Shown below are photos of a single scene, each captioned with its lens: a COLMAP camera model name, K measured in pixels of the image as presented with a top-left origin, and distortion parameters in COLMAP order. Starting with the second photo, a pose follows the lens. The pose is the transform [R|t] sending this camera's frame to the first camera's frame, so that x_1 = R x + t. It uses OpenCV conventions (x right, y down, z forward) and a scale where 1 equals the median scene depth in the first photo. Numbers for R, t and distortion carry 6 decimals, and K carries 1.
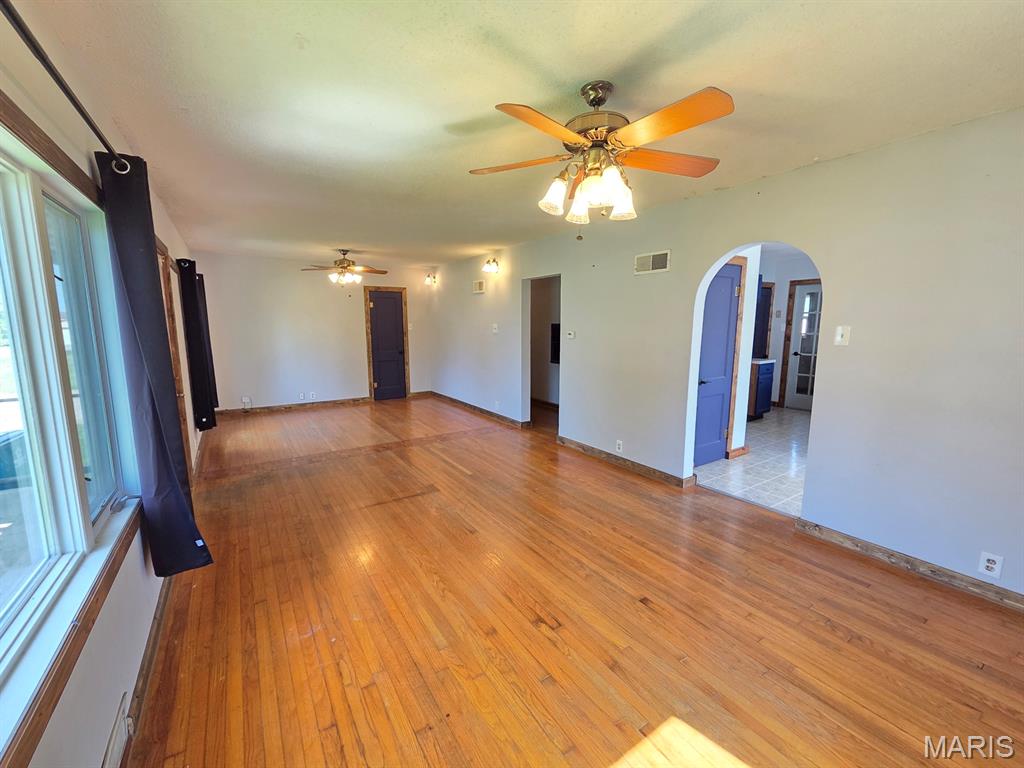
lens RADIAL K [[418.7, 0, 507.7], [0, 418.7, 381.6], [0, 0, 1]] dist [0.002274, 0.000099]
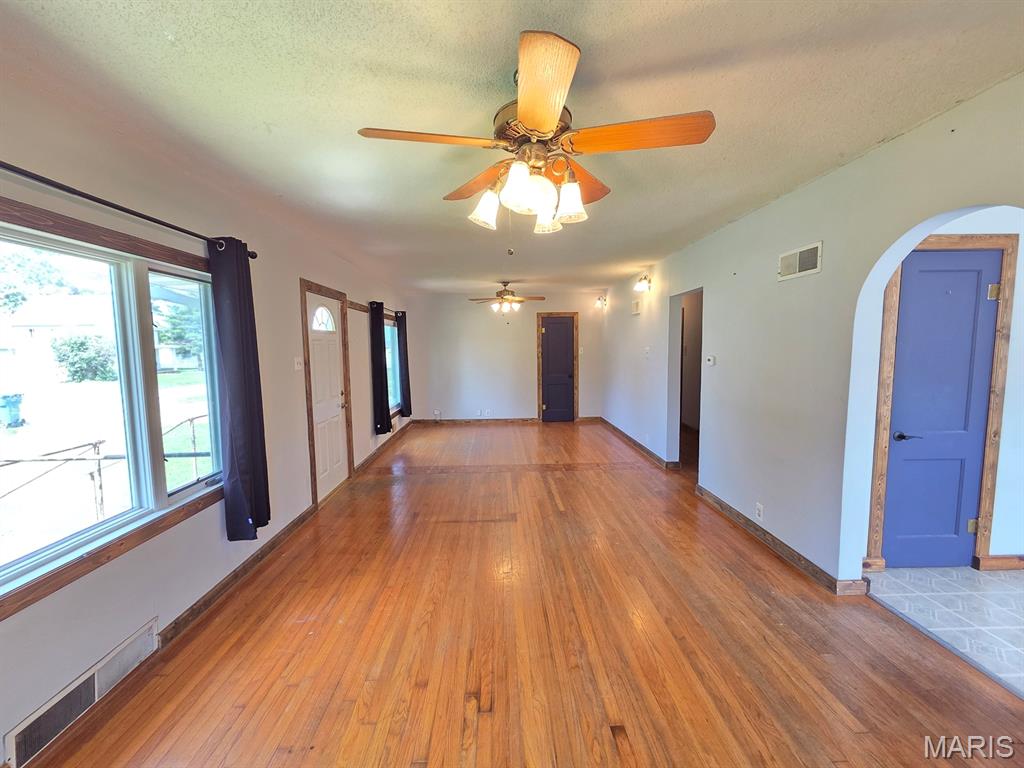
lens RADIAL K [[418.7, 0, 508.4], [0, 418.7, 383.1], [0, 0, 1]] dist [0.002274, 0.000099]
pose [[0.850591, 0.034983, -0.524662, 0.257497], [-0.060845, 0.997630, -0.032122, -0.020982], [0.522295, 0.059246, 0.850704, 0.120216]]
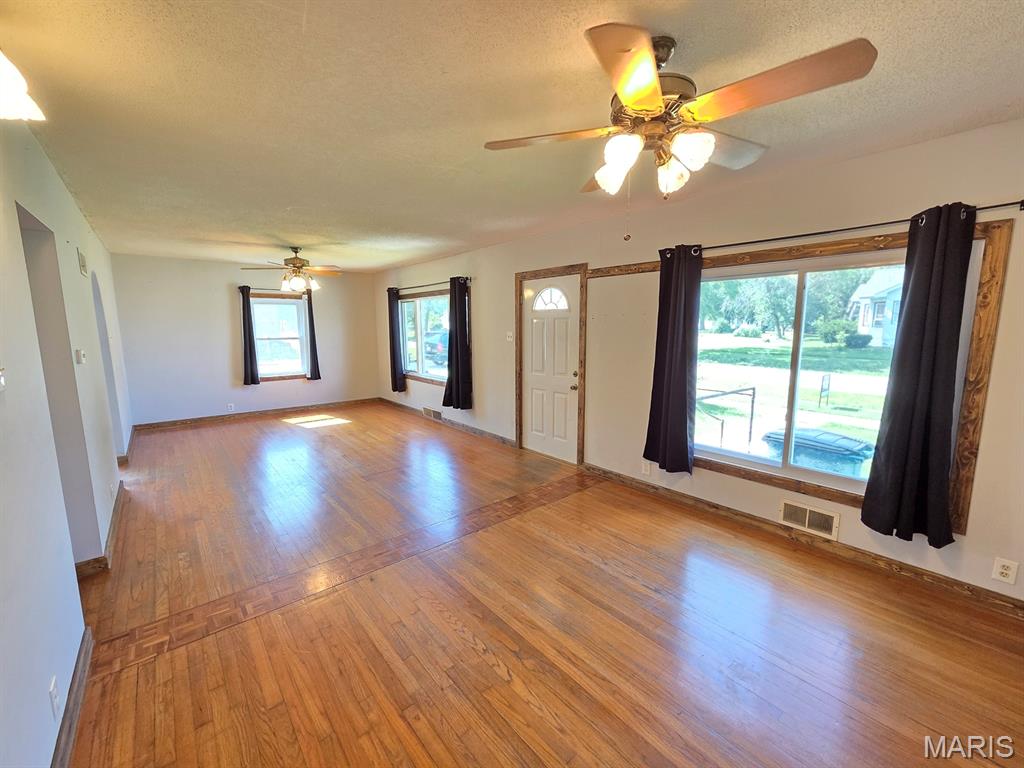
lens RADIAL K [[418.7, 0, 507.5], [0, 418.7, 388.6], [0, 0, 1]] dist [0.002274, 0.000099]
pose [[-0.993532, 0.021842, -0.111435, -0.354407], [-0.011216, 0.957653, 0.287705, -0.247317], [0.113000, 0.287094, -0.951214, 1.674219]]
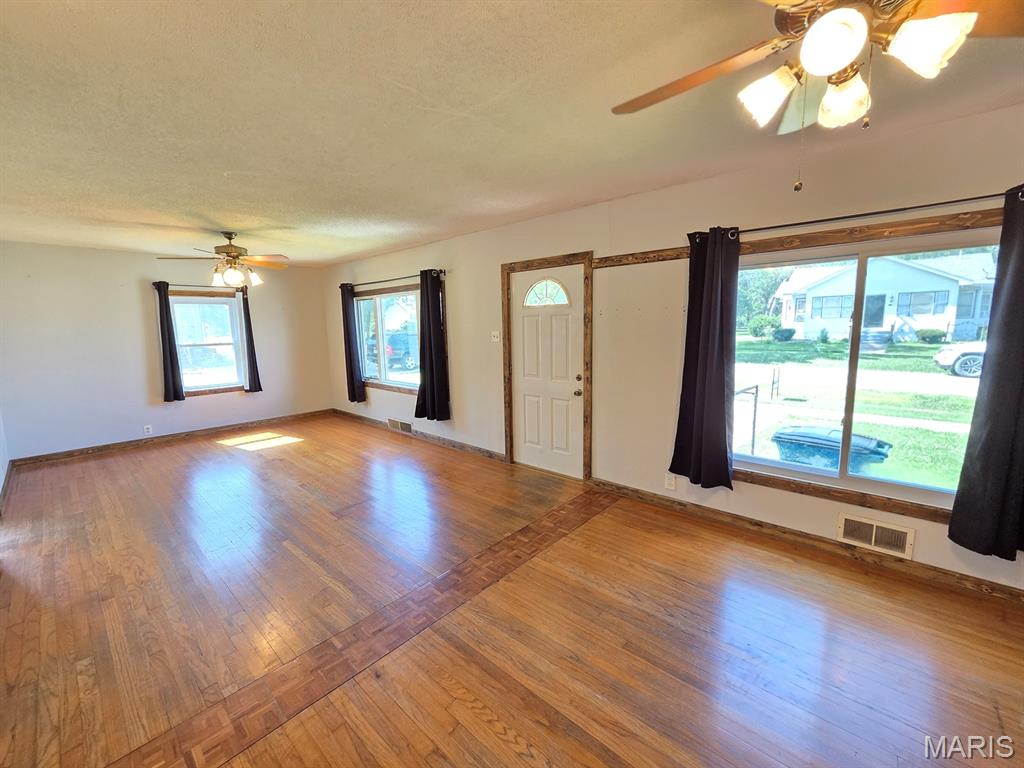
lens RADIAL K [[418.7, 0, 505.9], [0, 418.7, 386.7], [0, 0, 1]] dist [0.002274, 0.000099]
pose [[-0.969388, 0.055886, -0.239088, -0.270873], [-0.014377, 0.959162, 0.282493, -0.224341], [0.245111, 0.277282, -0.928997, 1.525346]]
